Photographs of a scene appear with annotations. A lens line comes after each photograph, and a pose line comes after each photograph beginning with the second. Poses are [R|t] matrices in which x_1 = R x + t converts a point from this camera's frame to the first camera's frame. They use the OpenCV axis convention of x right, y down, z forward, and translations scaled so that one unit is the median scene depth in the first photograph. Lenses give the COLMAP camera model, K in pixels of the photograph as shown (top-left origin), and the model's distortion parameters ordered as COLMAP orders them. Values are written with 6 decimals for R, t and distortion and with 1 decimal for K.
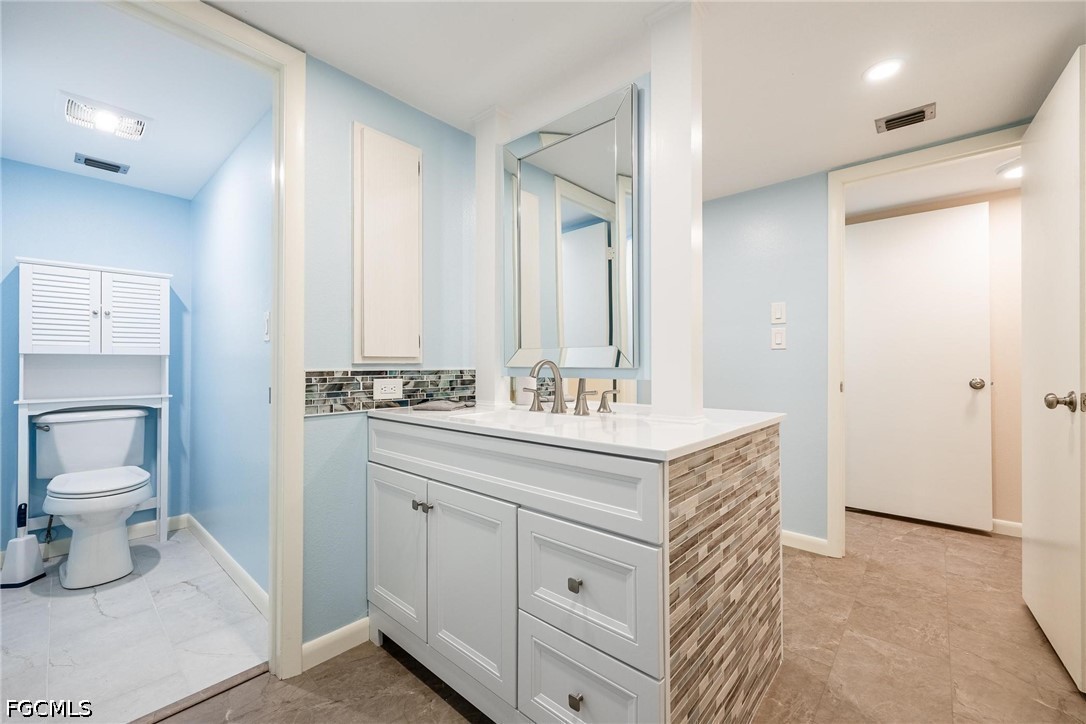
lens RADIAL K [[445.8, 0, 543.0], [0, 445.8, 362.0], [0, 0, 1]] dist [0.001401, 0.000374]
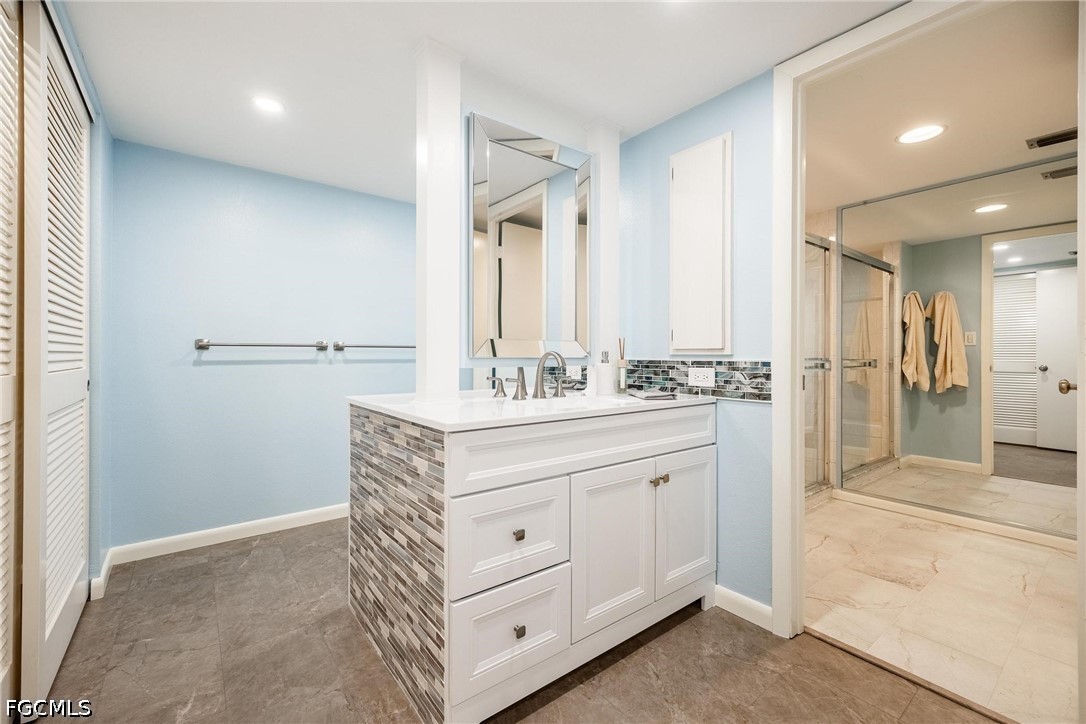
lens RADIAL K [[454.9, 0, 539.5], [0, 454.9, 356.9], [0, 0, 1]] dist [0.000192, 0.000157]
pose [[-0.176859, 0.000397, -0.984236, 1.167922], [0.006552, 0.999978, -0.000774, 0.012858], [0.984214, -0.006586, -0.176858, 1.229602]]
